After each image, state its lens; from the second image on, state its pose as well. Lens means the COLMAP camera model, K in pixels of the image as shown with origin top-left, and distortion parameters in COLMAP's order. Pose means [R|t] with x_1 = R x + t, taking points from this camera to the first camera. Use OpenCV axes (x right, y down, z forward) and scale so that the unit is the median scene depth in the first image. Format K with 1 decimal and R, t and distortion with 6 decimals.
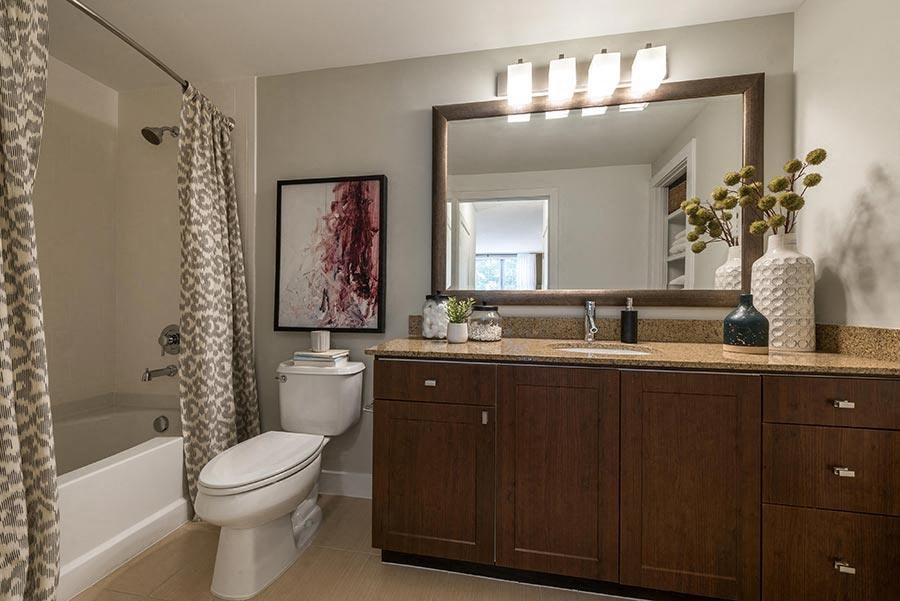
lens RADIAL K [[354.7, 0, 453.2], [0, 354.7, 304.0], [0, 0, 1]] dist [-0.000778, -0.000977]
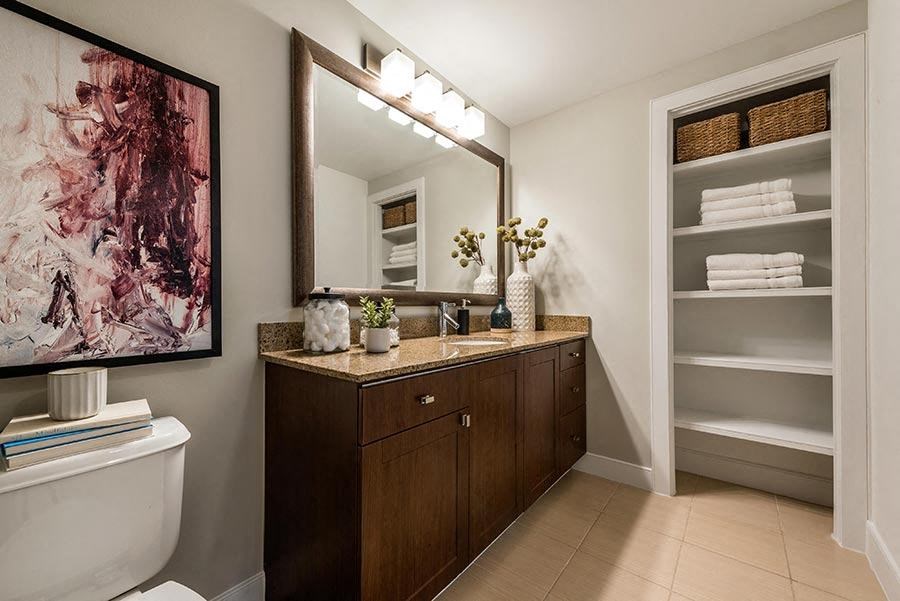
lens RADIAL K [[354.7, 0, 453.8], [0, 354.7, 302.6], [0, 0, 1]] dist [-0.000778, -0.000977]
pose [[0.468428, -0.002079, 0.883499, -0.531177], [0.001654, 0.999998, 0.001476, -0.006142], [-0.883500, 0.000770, 0.468430, 0.378676]]
